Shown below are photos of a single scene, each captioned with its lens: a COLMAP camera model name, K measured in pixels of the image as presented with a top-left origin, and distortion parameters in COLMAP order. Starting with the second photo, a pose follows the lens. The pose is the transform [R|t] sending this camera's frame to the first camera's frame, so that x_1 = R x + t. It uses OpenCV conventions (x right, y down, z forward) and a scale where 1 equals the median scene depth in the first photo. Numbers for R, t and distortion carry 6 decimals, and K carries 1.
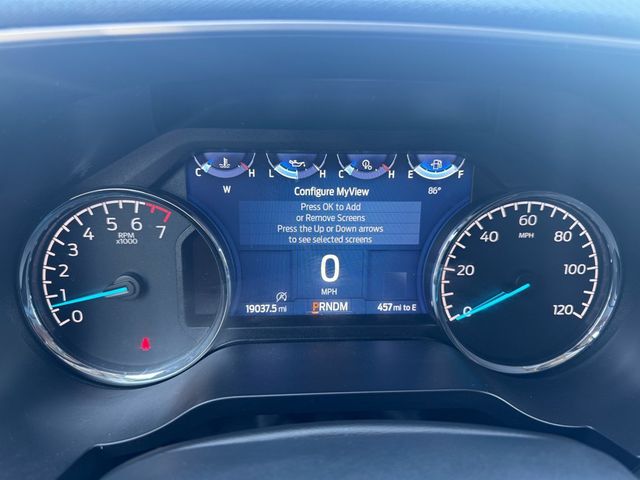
lens RADIAL K [[456.0, 0, 322.5], [0, 456.0, 239.9], [0, 0, 1]] dist [0.015088, -0.032803]
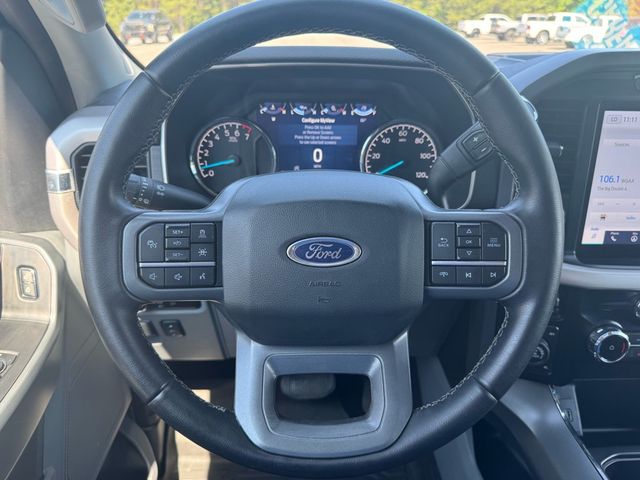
lens RADIAL K [[440.0, 0, 322.4], [0, 440.0, 238.8], [0, 0, 1]] dist [0.036723, -0.025757]
pose [[0.999732, 0.009135, -0.021269, 0.094021], [-0.006783, 0.994116, 0.108111, 0.248032], [0.022132, -0.107937, 0.993911, -1.282091]]
